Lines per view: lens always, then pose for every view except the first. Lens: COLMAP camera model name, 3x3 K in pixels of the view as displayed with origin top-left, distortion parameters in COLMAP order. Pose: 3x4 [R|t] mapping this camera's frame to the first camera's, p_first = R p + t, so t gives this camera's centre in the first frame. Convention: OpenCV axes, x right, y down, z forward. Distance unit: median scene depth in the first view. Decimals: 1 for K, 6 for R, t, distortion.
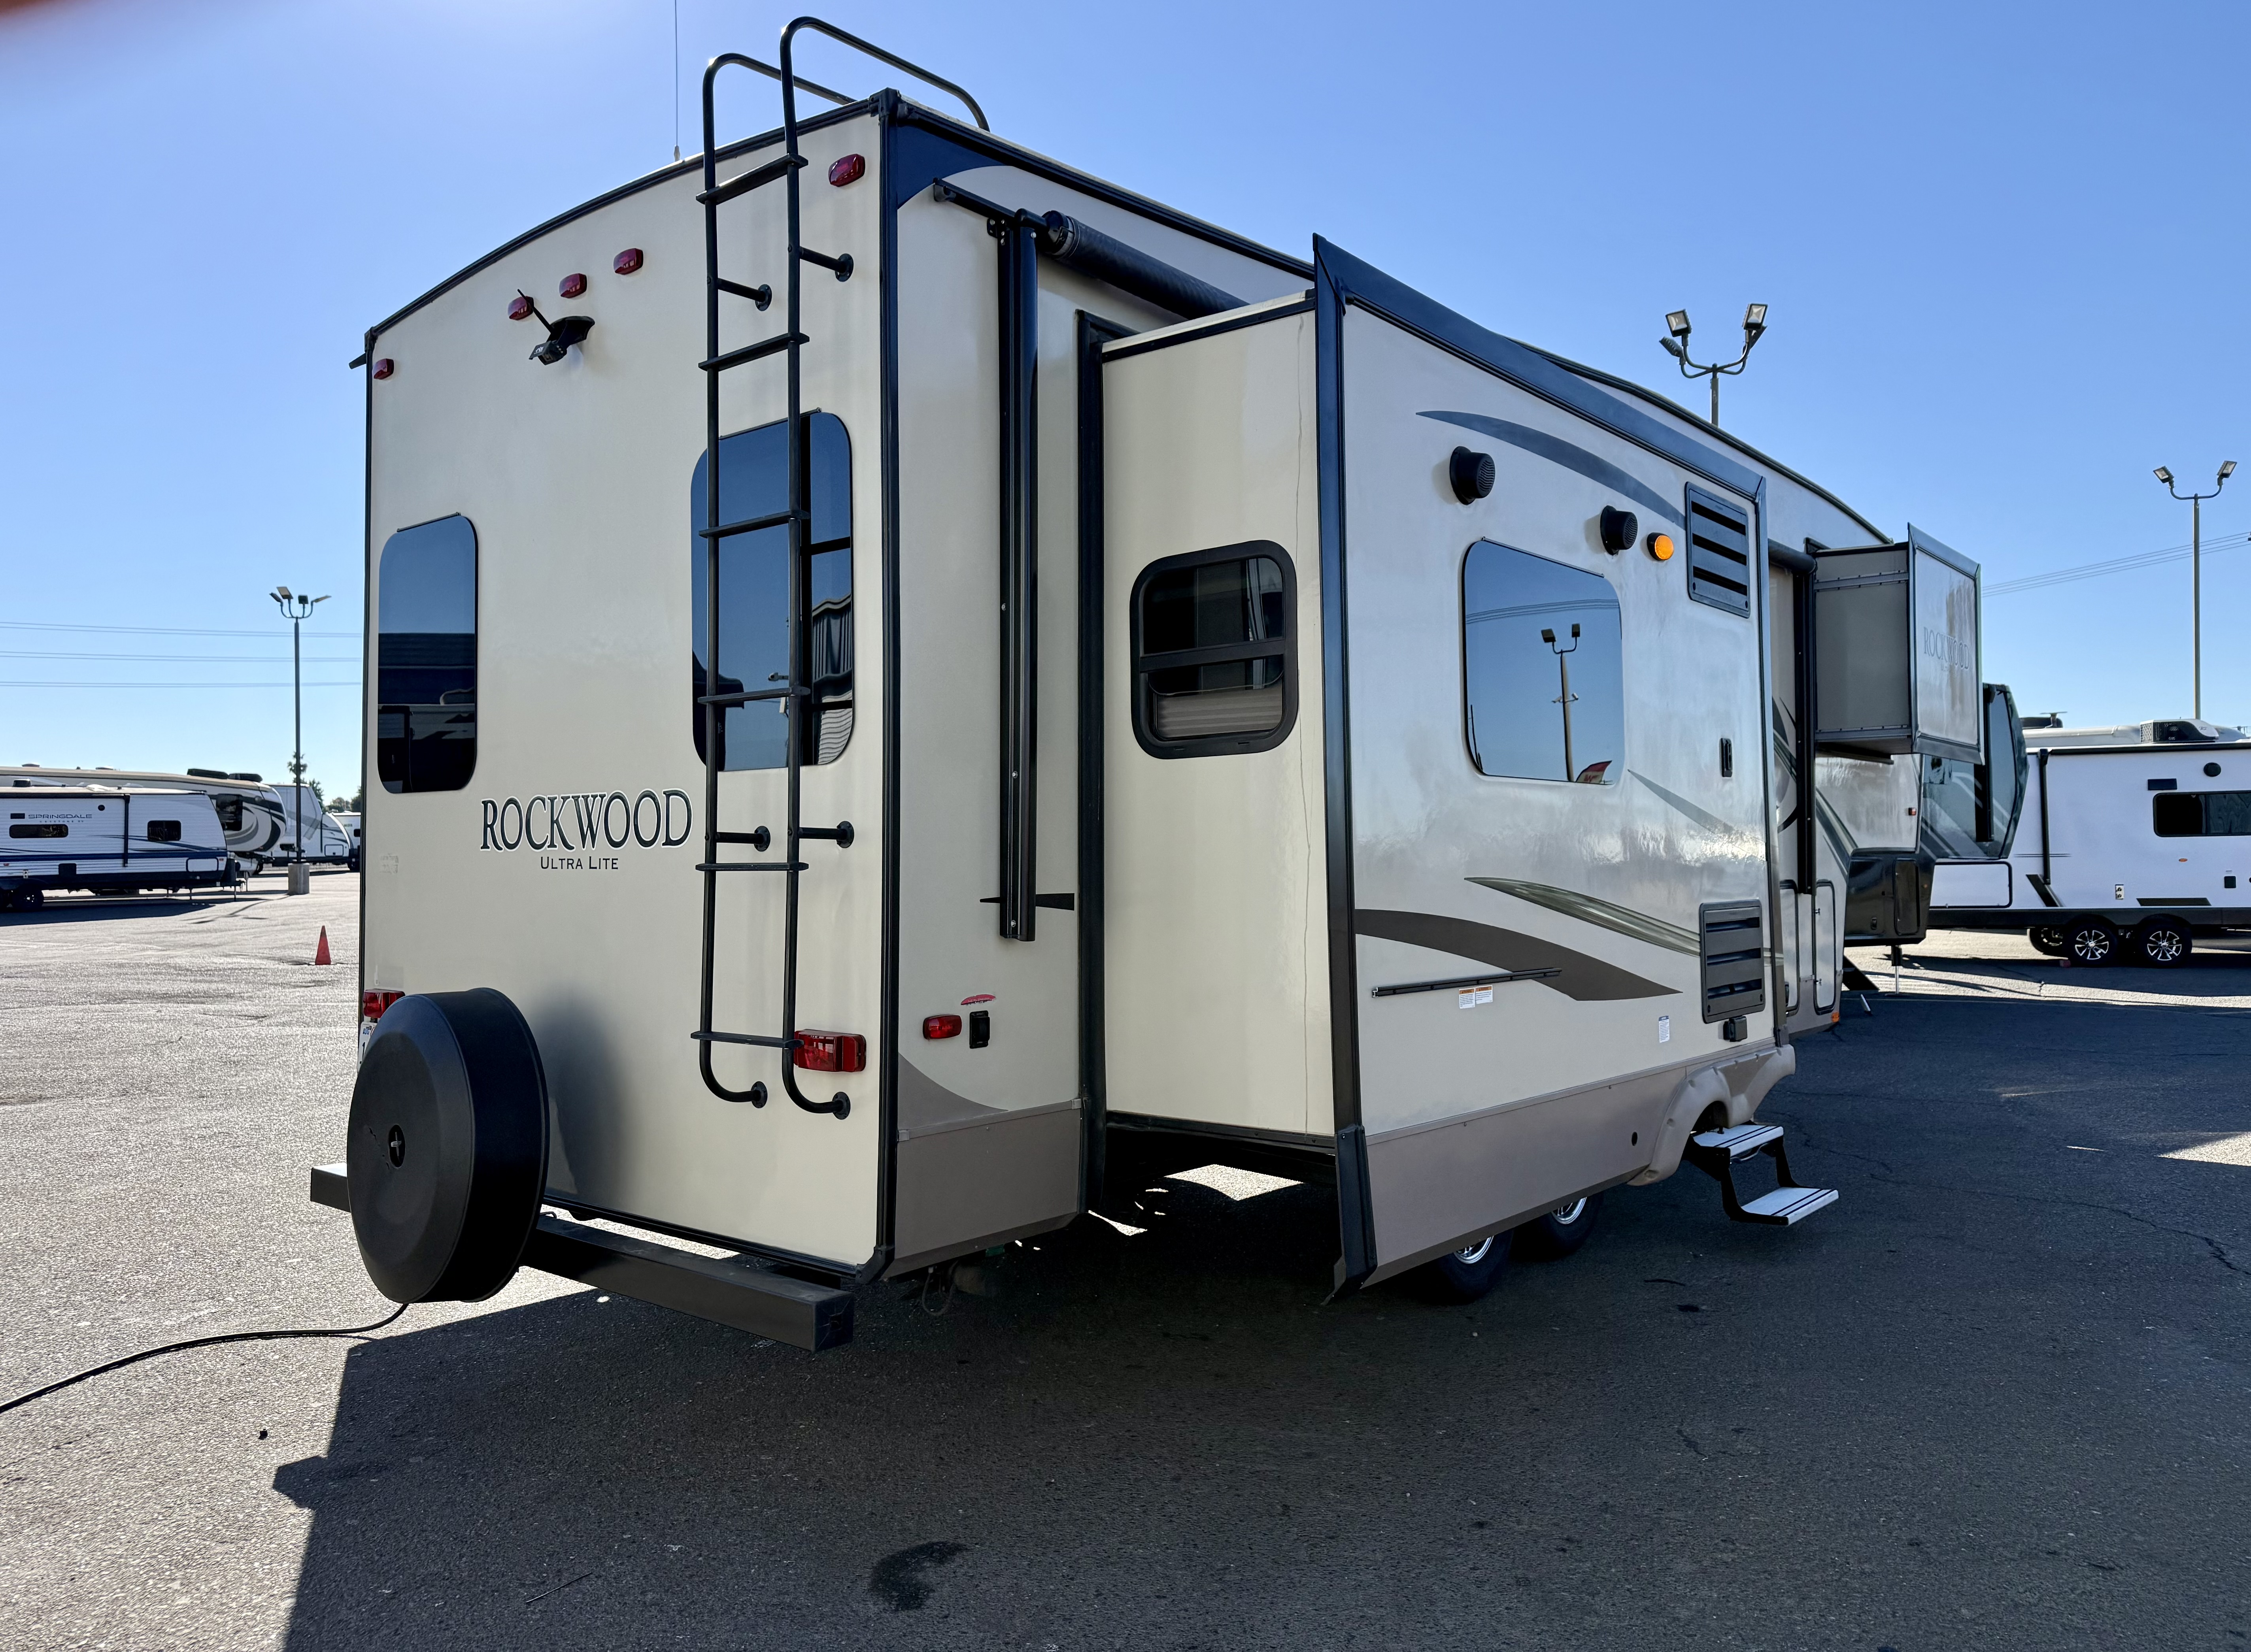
lens RADIAL K [[1598.4, 0, 1125.5], [0, 1598.4, 826.0], [0, 0, 1]] dist [0.000117, -0.002384]
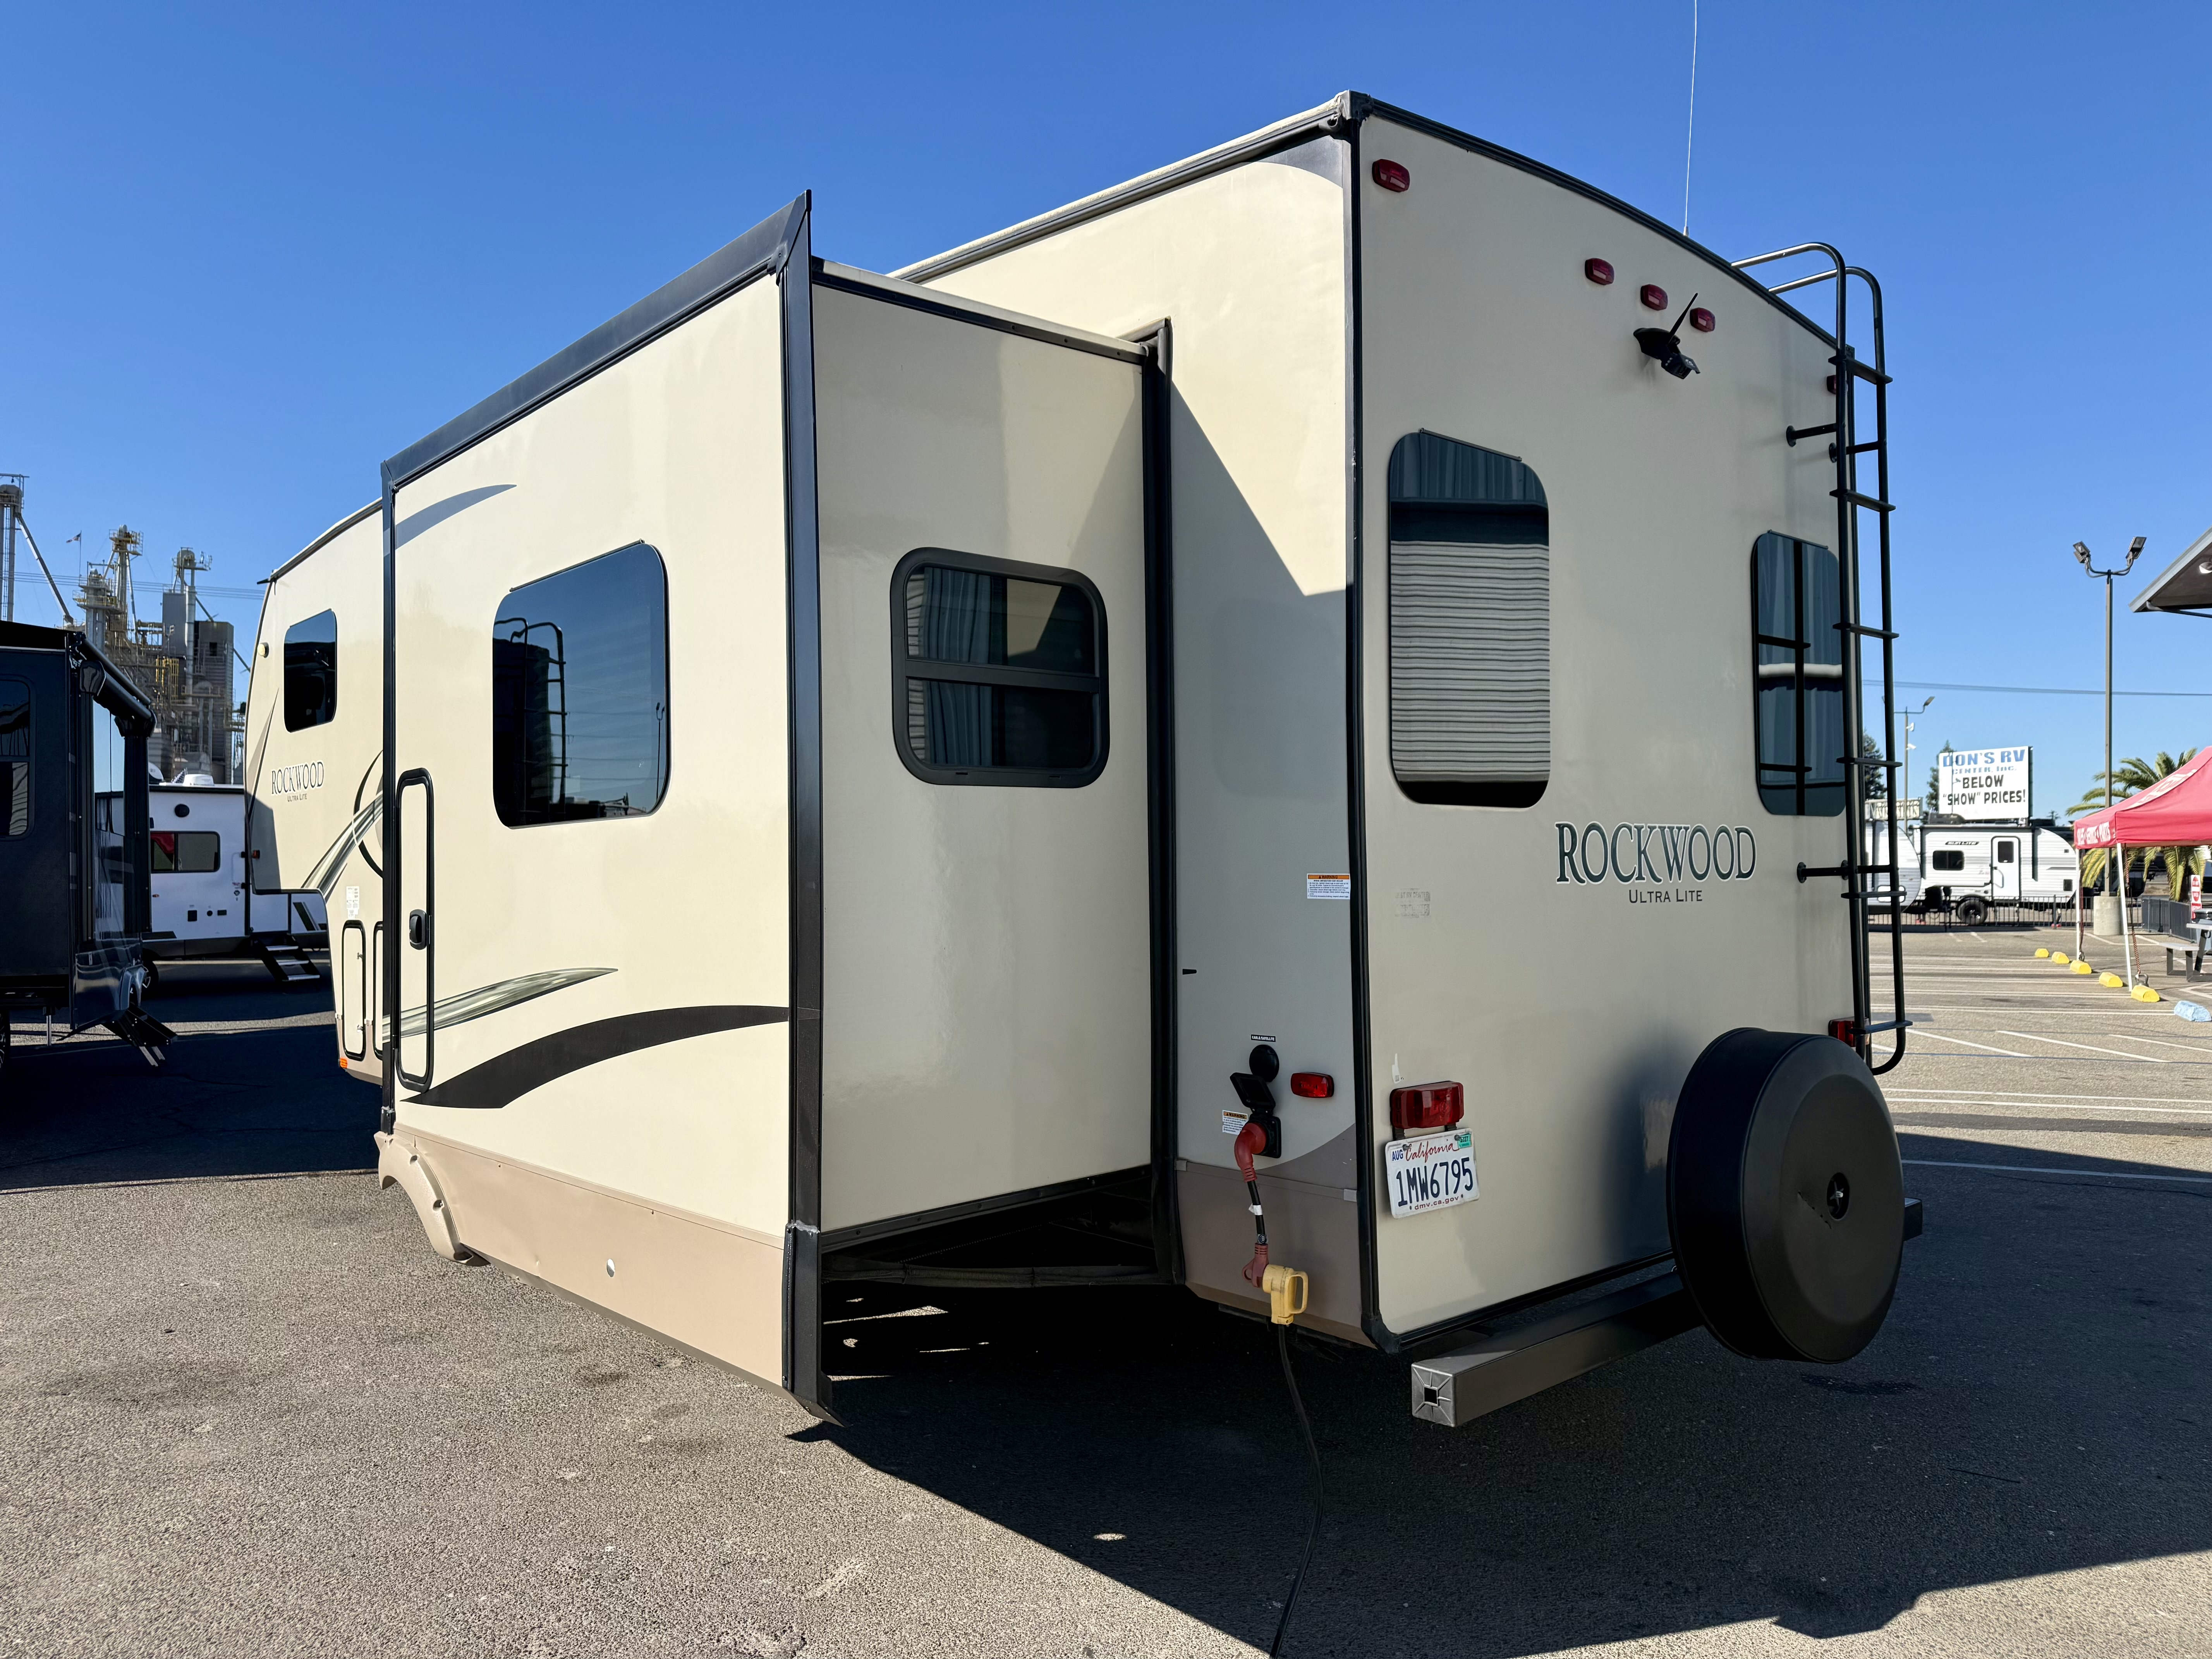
lens RADIAL K [[1566.8, 0, 1103.1], [0, 1566.8, 835.1], [0, 0, 1]] dist [-0.000568, -0.000965]
pose [[0.145440, 0.029407, 0.988930, -1.321521], [-0.011367, 0.999542, -0.028051, 0.016785], [-0.989302, -0.007161, 0.145708, 1.189727]]
